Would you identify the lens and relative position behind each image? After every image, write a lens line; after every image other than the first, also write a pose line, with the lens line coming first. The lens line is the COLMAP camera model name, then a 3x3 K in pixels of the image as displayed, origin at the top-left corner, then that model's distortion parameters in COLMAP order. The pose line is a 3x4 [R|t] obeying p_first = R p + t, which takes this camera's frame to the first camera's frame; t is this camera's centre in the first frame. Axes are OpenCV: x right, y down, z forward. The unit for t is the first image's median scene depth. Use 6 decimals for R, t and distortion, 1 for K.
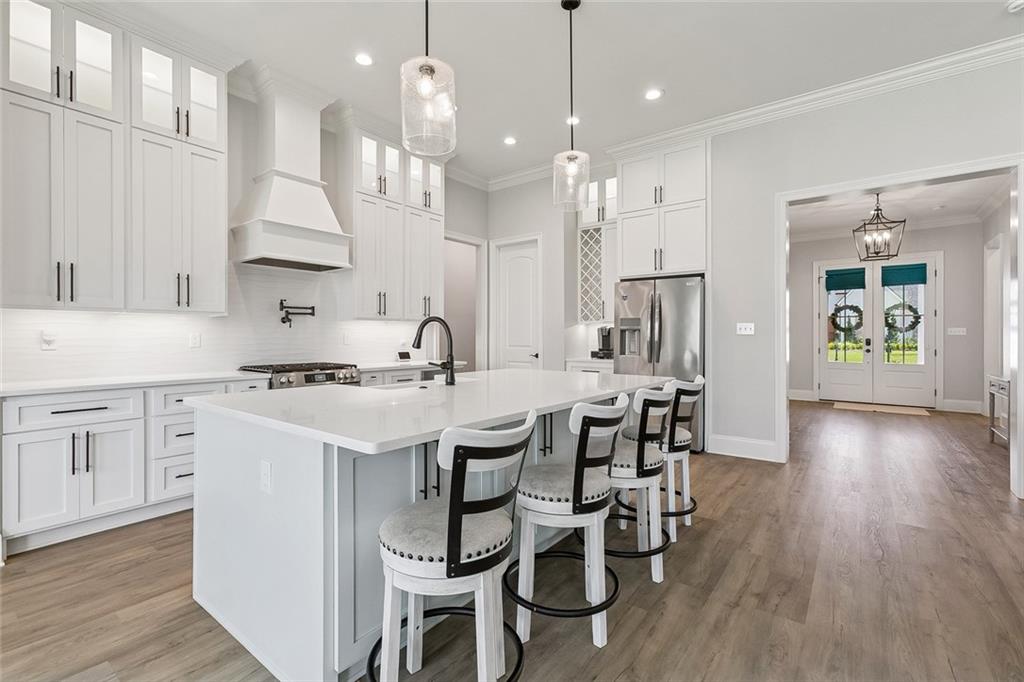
lens RADIAL K [[452.8, 0, 509.2], [0, 452.8, 336.9], [0, 0, 1]] dist [0.005024, 0.001333]
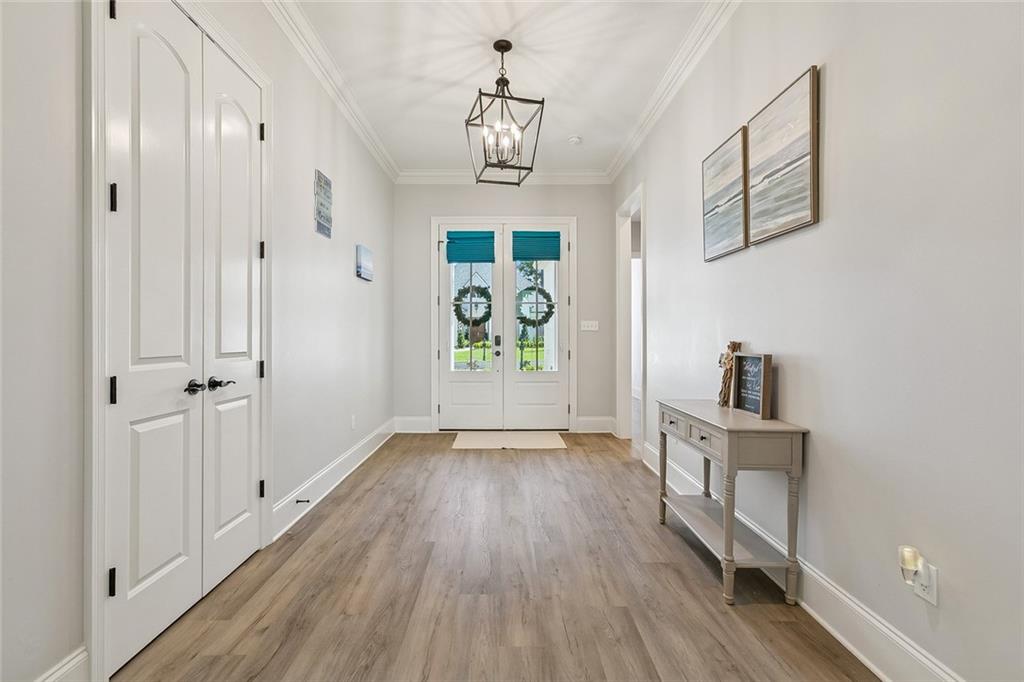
lens RADIAL K [[452.8, 0, 509.2], [0, 452.8, 336.9], [0, 0, 1]] dist [0.005024, 0.001333]
pose [[0.786012, -0.003119, 0.618204, 0.396143], [0.003136, 0.999995, 0.001058, 0.005239], [-0.618204, 0.001107, 0.786017, 0.470673]]
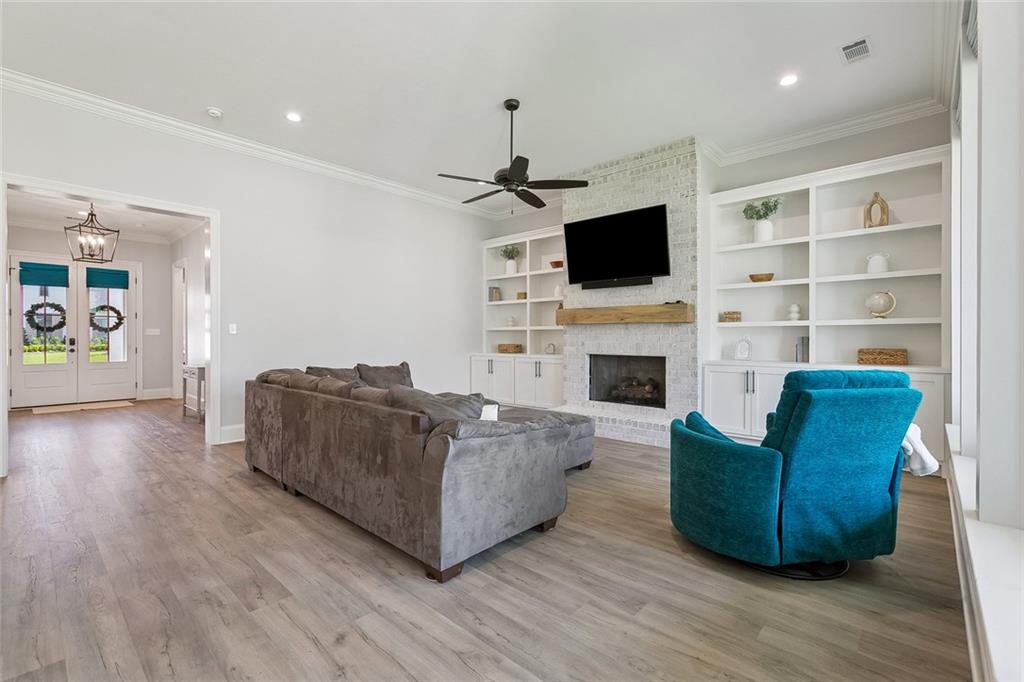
lens RADIAL K [[452.8, 0, 509.2], [0, 452.8, 336.9], [0, 0, 1]] dist [0.005024, 0.001333]
pose [[0.092657, -0.000184, 0.995698, -0.111334], [0.003888, 0.999992, -0.000177, 0.004939], [-0.995691, 0.003888, 0.092657, -0.038509]]
